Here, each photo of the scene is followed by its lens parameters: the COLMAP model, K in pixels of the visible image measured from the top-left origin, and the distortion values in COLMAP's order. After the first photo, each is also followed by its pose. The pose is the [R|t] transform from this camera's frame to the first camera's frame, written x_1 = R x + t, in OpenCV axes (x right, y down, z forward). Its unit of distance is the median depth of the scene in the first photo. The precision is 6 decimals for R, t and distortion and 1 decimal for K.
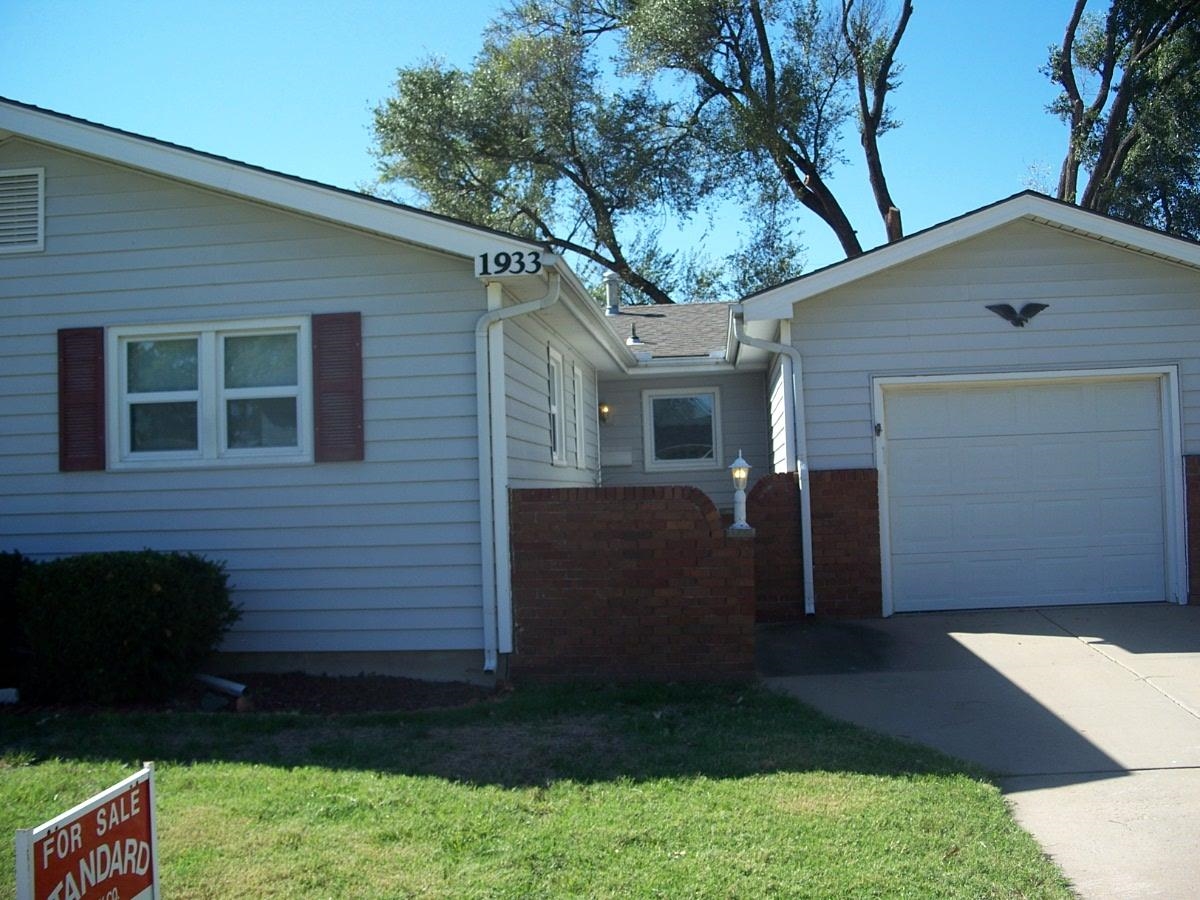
lens RADIAL K [[1309.7, 0, 596.8], [0, 1309.7, 451.0], [0, 0, 1]] dist [-0.153179, 0.000000]
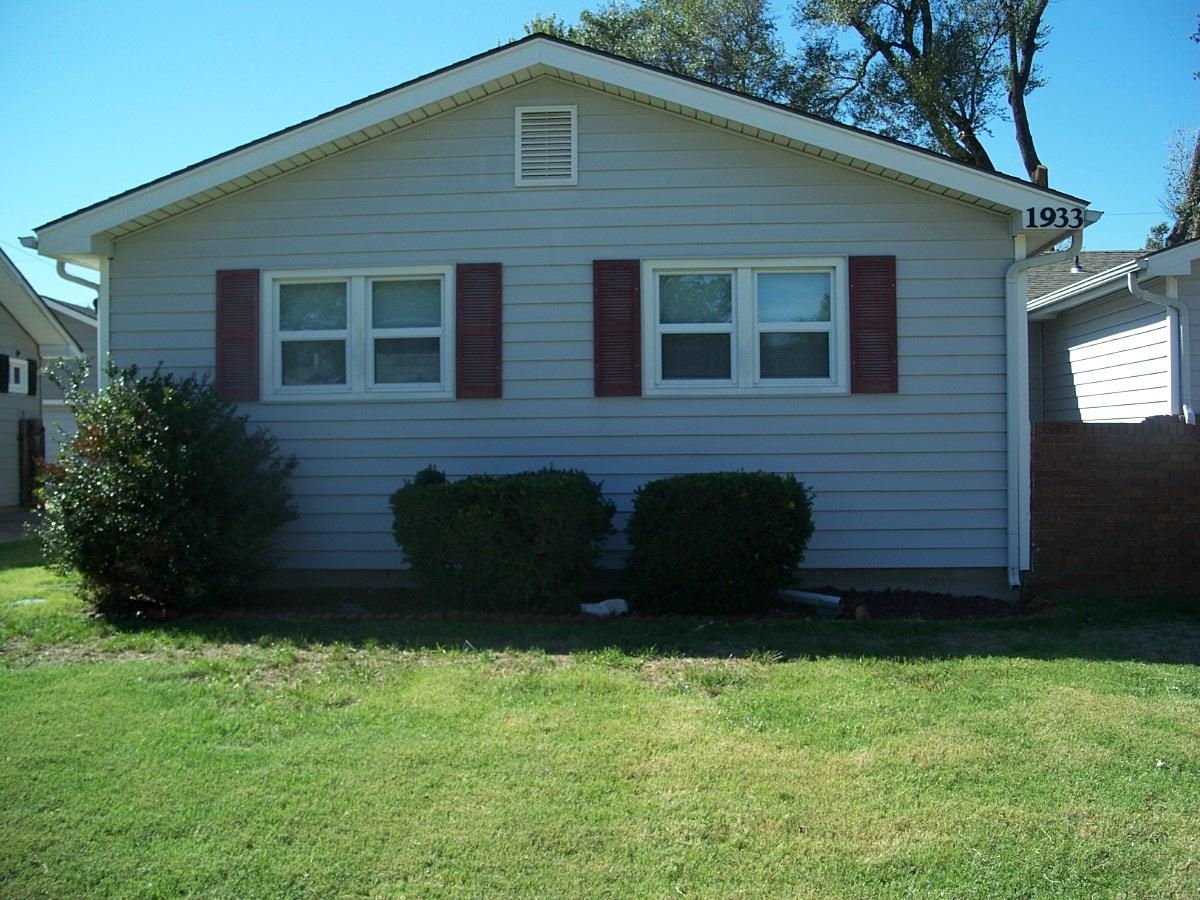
lens RADIAL K [[1309.7, 0, 601.3], [0, 1309.7, 443.0], [0, 0, 1]] dist [-0.153179, 0.000000]
pose [[0.999712, 0.023276, 0.005789, -0.420173], [-0.023469, 0.999082, 0.035833, 0.015685], [-0.004950, -0.035958, 0.999341, -0.080327]]
